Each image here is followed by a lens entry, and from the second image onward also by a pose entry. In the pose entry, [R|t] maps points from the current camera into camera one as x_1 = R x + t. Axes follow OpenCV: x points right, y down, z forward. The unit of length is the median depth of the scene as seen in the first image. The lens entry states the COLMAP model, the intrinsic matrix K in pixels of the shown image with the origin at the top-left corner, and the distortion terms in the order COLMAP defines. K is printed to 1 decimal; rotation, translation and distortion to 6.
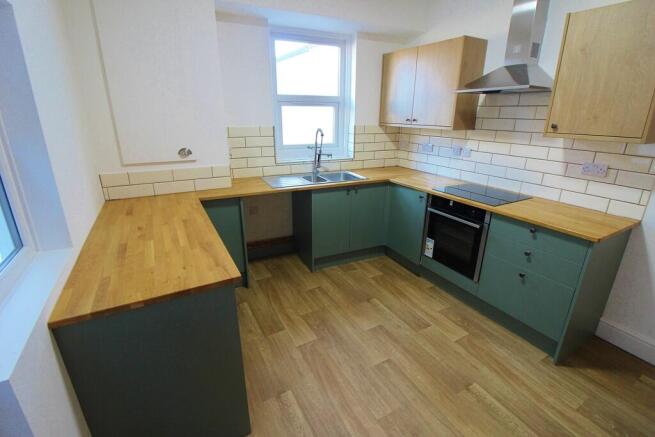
lens RADIAL K [[305.9, 0, 327.9], [0, 305.9, 215.1], [0, 0, 1]] dist [-0.003362, -0.000272]
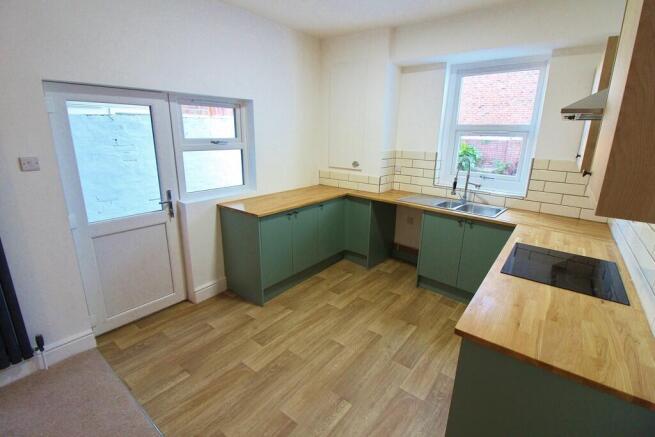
lens RADIAL K [[305.9, 0, 327.9], [0, 305.9, 215.1], [0, 0, 1]] dist [-0.003362, -0.000272]
pose [[0.374560, 0.239103, -0.895843, 0.823741], [-0.312796, 0.942124, 0.120673, -0.092281], [0.872848, 0.235016, 0.427673, 0.243117]]
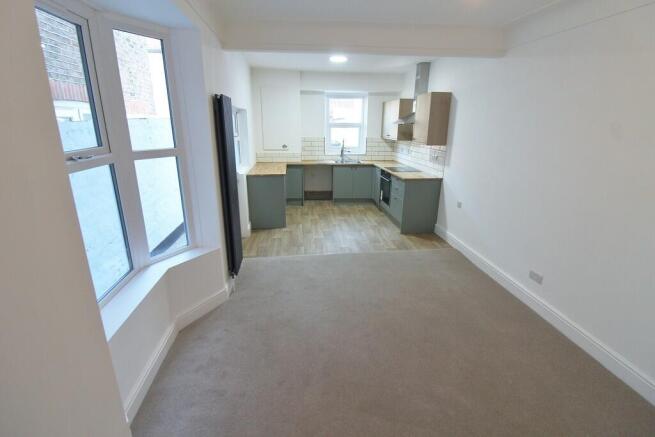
lens RADIAL K [[317.2, 0, 327.5], [0, 317.2, 218.5], [0, 0, 1]] dist [0.000798, 0.000176]
pose [[0.922751, 0.112575, -0.368588, 0.833169], [-0.125759, 0.991990, -0.011860, 0.348621], [0.364300, 0.057297, 0.929517, -1.199005]]
